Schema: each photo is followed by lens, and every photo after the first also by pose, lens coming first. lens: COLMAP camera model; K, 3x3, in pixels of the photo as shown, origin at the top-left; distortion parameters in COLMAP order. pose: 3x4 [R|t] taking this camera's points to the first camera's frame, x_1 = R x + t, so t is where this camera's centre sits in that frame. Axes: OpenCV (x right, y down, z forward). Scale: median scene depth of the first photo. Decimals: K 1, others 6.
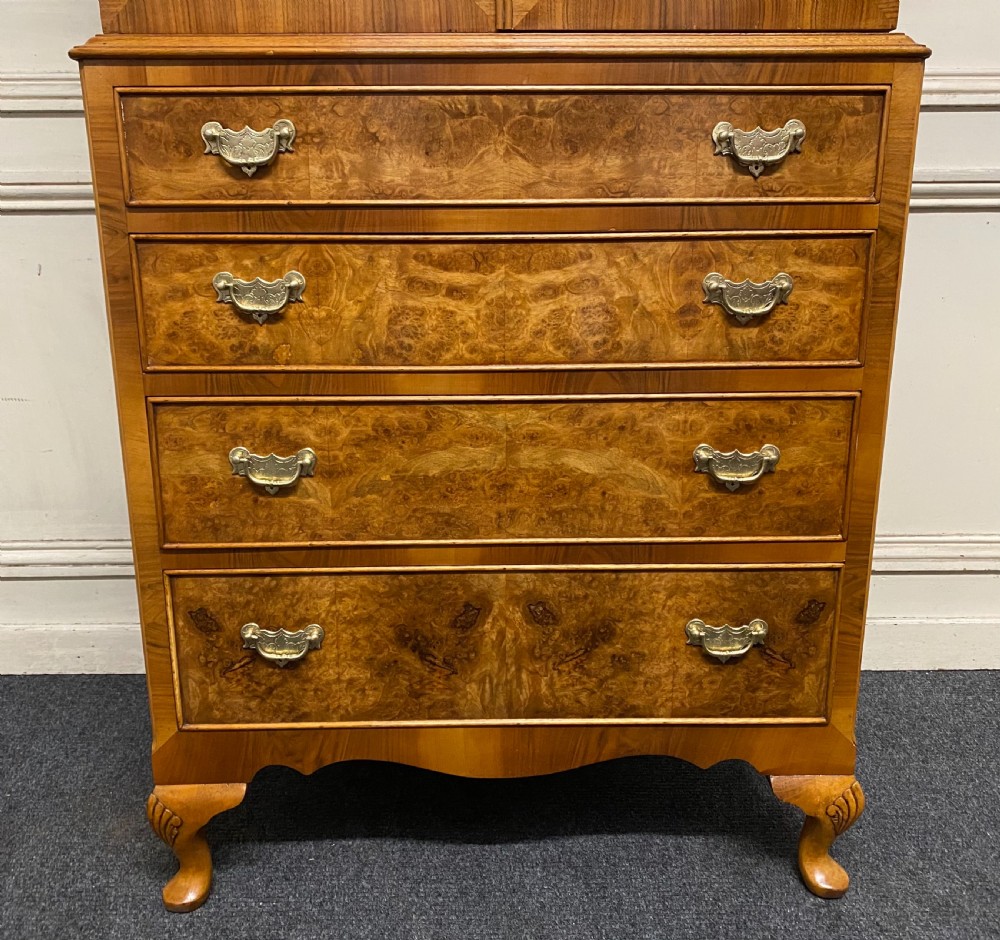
lens RADIAL K [[971.3, 0, 494.9], [0, 971.3, 472.9], [0, 0, 1]] dist [0.147562, -0.429017]
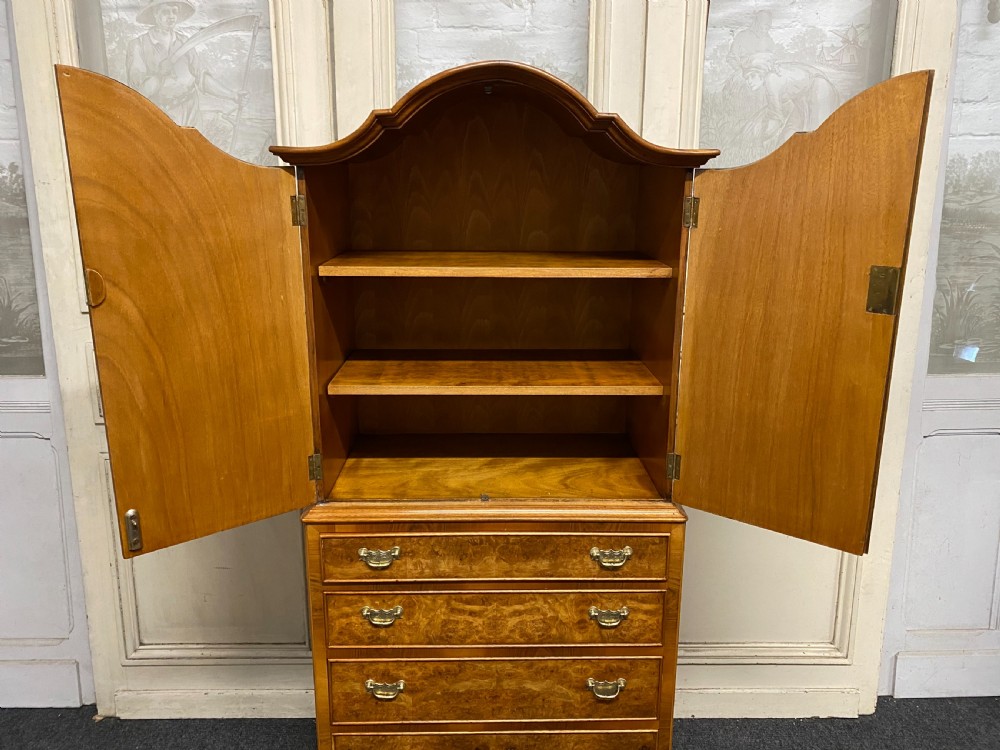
lens RADIAL K [[764.3, 0, 500.4], [0, 764.3, 392.4], [0, 0, 1]] dist [-0.004415, -0.004116]
pose [[0.999944, 0.007273, 0.007652, 0.003222], [-0.007081, 0.999669, -0.024745, -0.622621], [-0.007830, 0.024689, 0.999665, -0.678227]]
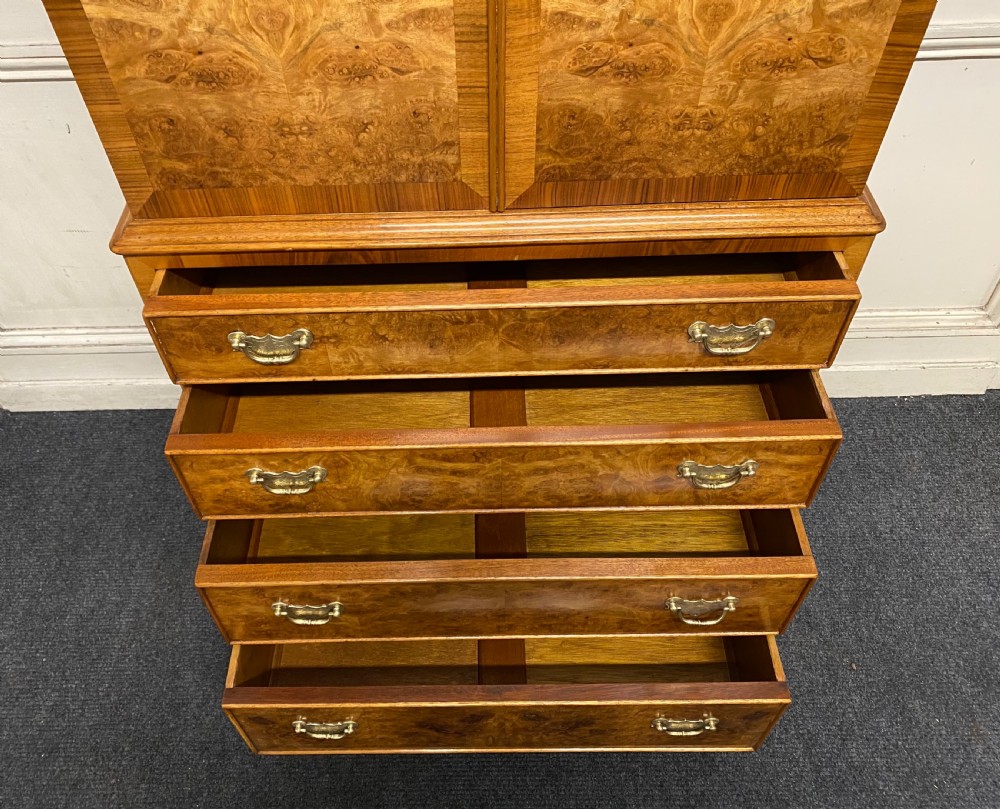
lens RADIAL K [[826.1, 0, 479.3], [0, 826.1, 407.2], [0, 0, 1]] dist [0.000314, 0.001867]
pose [[0.999742, -0.016656, -0.015449, 0.000332], [0.022468, 0.825467, 0.564003, -0.782267], [0.003358, -0.564205, 0.825628, 0.247768]]
